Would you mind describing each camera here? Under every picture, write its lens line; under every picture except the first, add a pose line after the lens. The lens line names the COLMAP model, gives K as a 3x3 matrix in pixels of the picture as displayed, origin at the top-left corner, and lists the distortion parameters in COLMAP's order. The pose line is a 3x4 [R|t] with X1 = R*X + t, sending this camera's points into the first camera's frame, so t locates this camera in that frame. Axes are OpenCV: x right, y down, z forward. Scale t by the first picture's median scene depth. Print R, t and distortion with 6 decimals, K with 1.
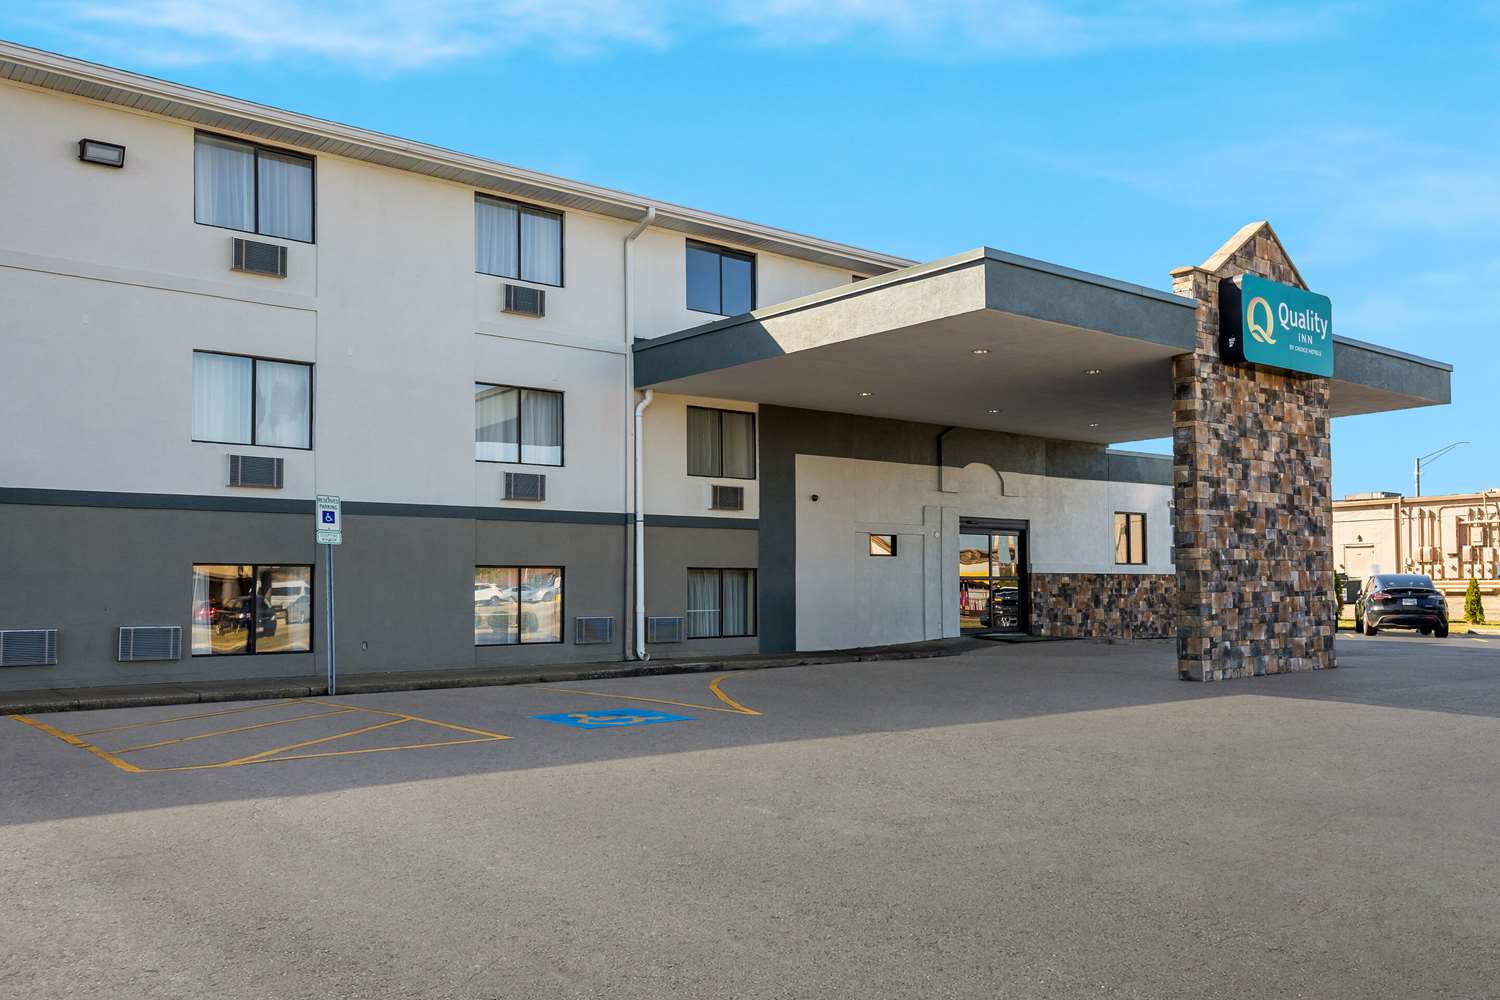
lens RADIAL K [[1300.3, 0, 752.8], [0, 1300.3, 505.9], [0, 0, 1]] dist [-0.003625, -0.001459]
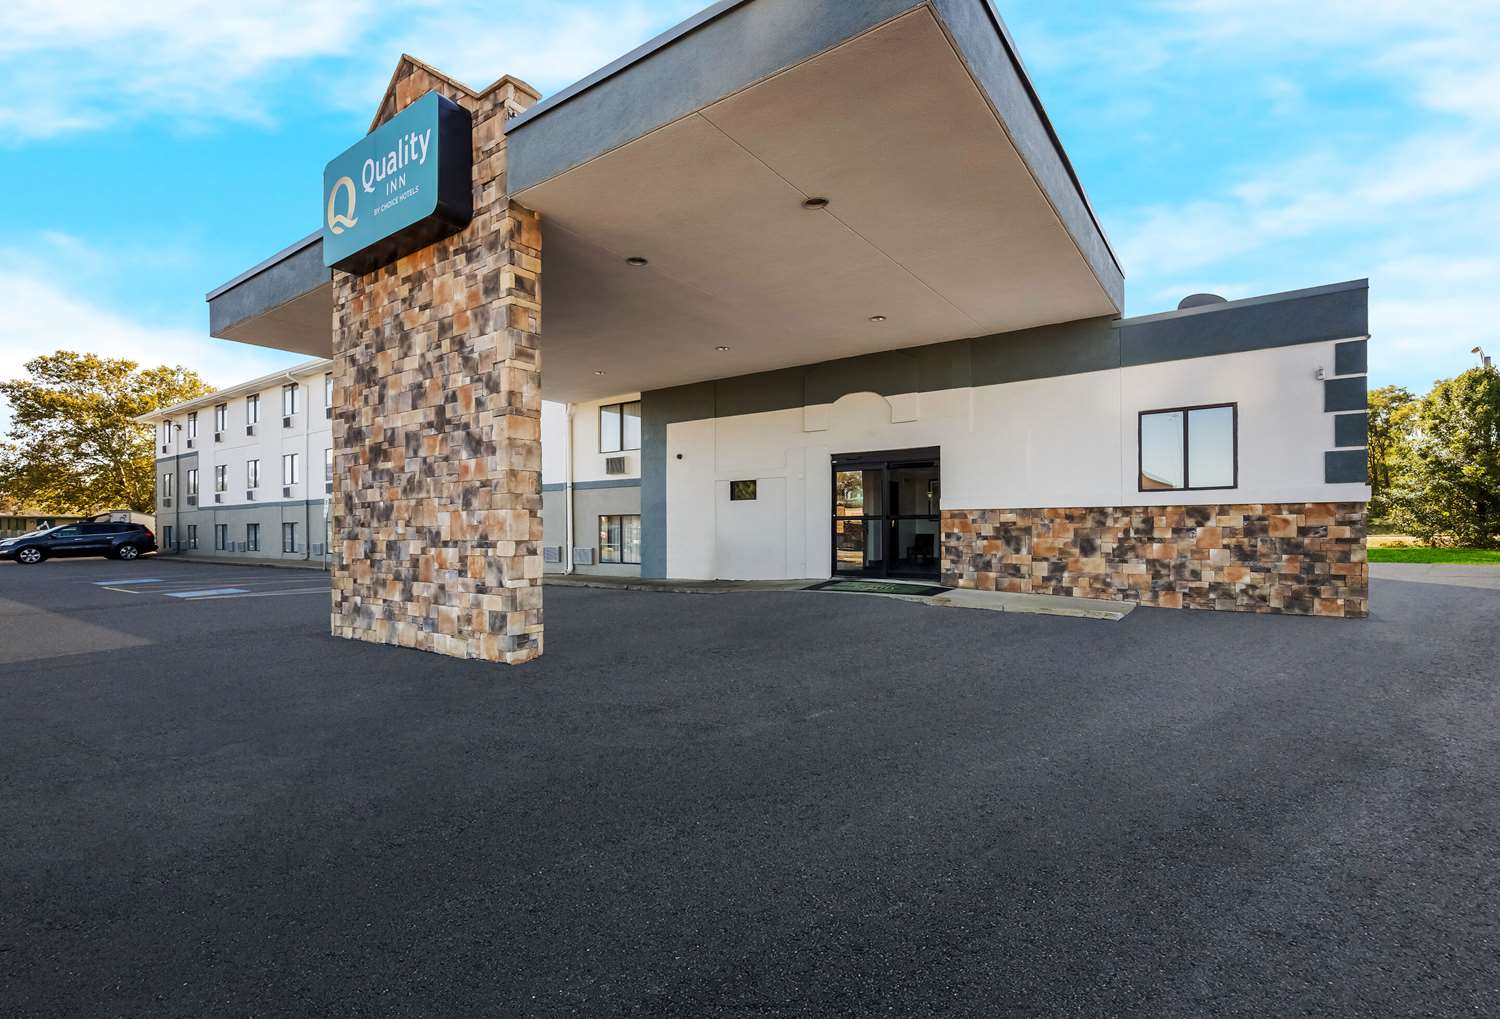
lens RADIAL K [[674.0, 0, 755.6], [0, 674.0, 509.7], [0, 0, 1]] dist [0.000029, -0.000071]
pose [[0.273557, -0.022104, -0.961602, 0.815208], [0.068653, 0.997635, -0.003402, 0.061626], [0.959403, -0.065086, 0.274428, 1.060127]]
